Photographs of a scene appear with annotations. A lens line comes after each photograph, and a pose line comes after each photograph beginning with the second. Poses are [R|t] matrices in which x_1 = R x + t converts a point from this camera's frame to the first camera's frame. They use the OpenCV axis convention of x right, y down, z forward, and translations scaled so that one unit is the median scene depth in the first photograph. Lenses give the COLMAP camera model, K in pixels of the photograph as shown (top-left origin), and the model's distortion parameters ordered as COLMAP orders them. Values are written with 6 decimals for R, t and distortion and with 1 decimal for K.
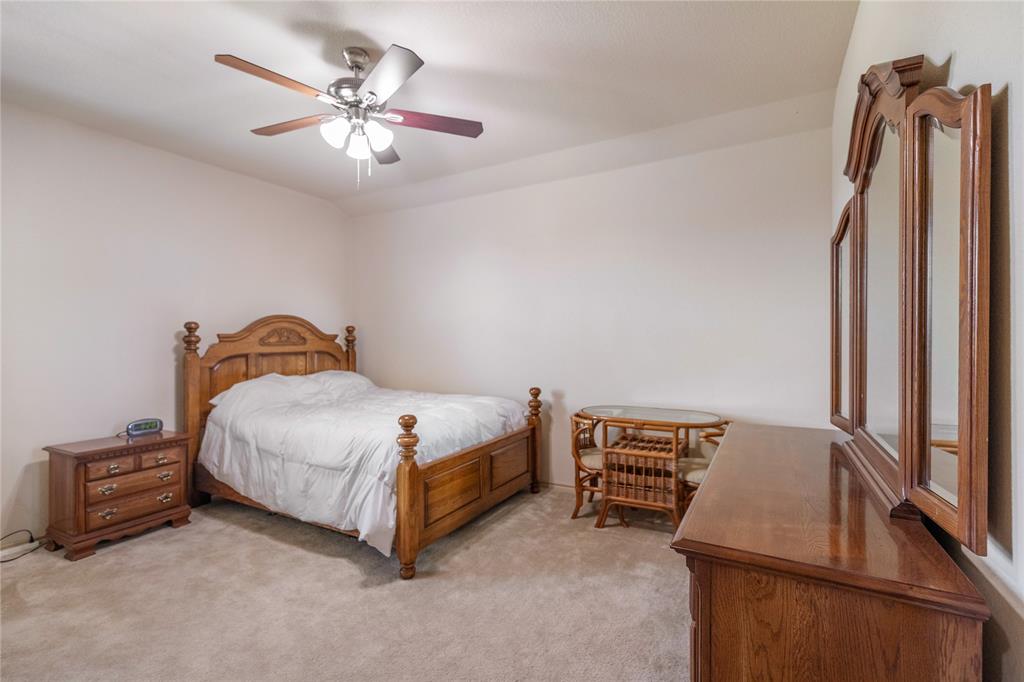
lens RADIAL K [[451.9, 0, 510.5], [0, 451.9, 350.7], [0, 0, 1]] dist [-0.000289, -0.000066]
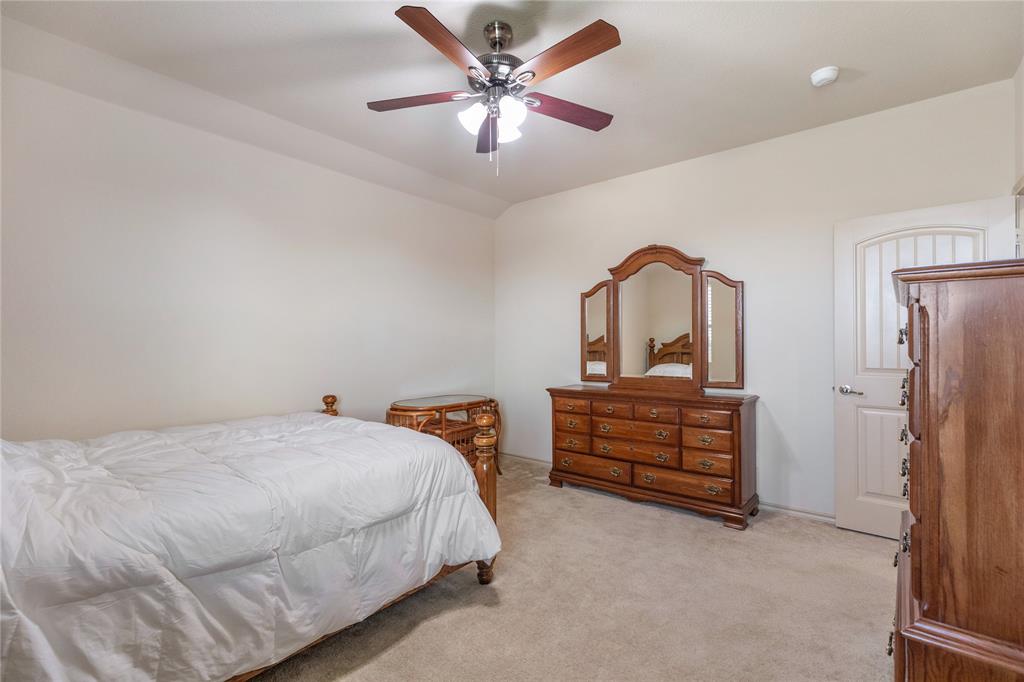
lens RADIAL K [[463.5, 0, 512.3], [0, 463.5, 339.7], [0, 0, 1]] dist [0.000437, -0.000212]
pose [[0.158658, 0.019569, 0.987140, -1.098347], [0.007125, 0.999755, -0.020964, -0.007968], [-0.987308, 0.010359, 0.158479, 0.688795]]
